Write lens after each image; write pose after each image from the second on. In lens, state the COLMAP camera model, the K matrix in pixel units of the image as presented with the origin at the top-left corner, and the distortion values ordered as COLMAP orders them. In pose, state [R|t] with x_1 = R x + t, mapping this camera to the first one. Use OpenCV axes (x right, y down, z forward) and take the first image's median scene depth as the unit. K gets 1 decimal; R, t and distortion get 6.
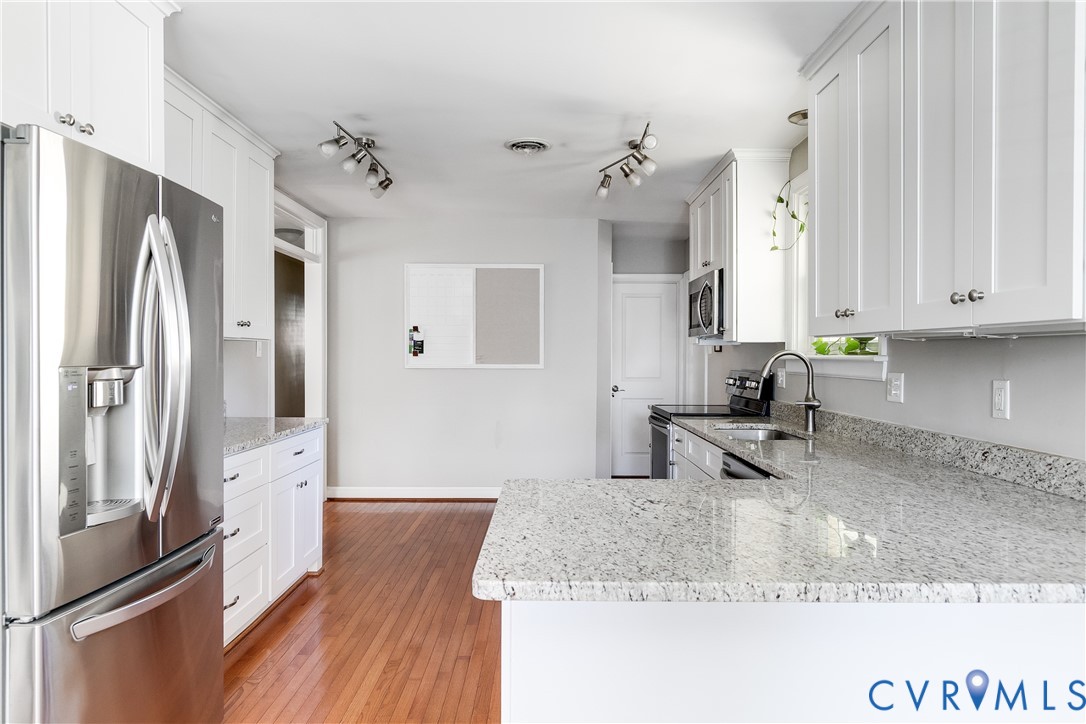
lens RADIAL K [[695.6, 0, 543.0], [0, 695.6, 362.0], [0, 0, 1]] dist [0.000342, 0.000109]
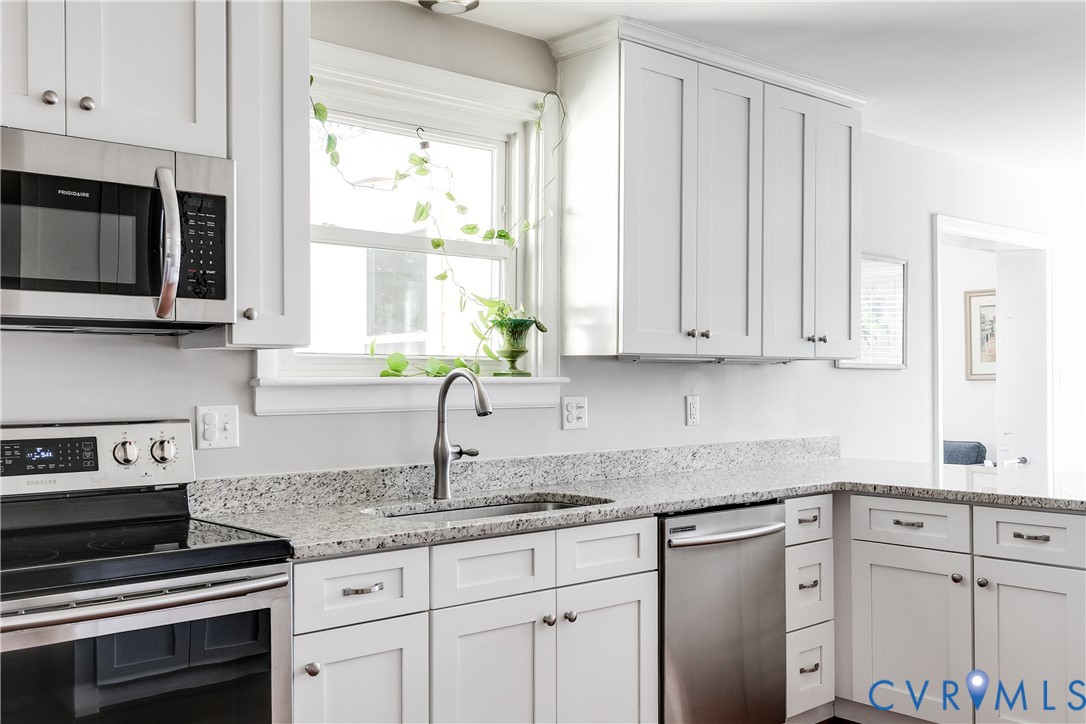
lens RADIAL K [[1053.2, 0, 543.5], [0, 1053.2, 372.9], [0, 0, 1]] dist [0.003655, 0.006994]
pose [[-0.663429, 0.005715, 0.748217, -0.601828], [0.010022, 0.999949, 0.001248, -0.020824], [-0.748172, 0.008327, -0.663453, 2.417978]]
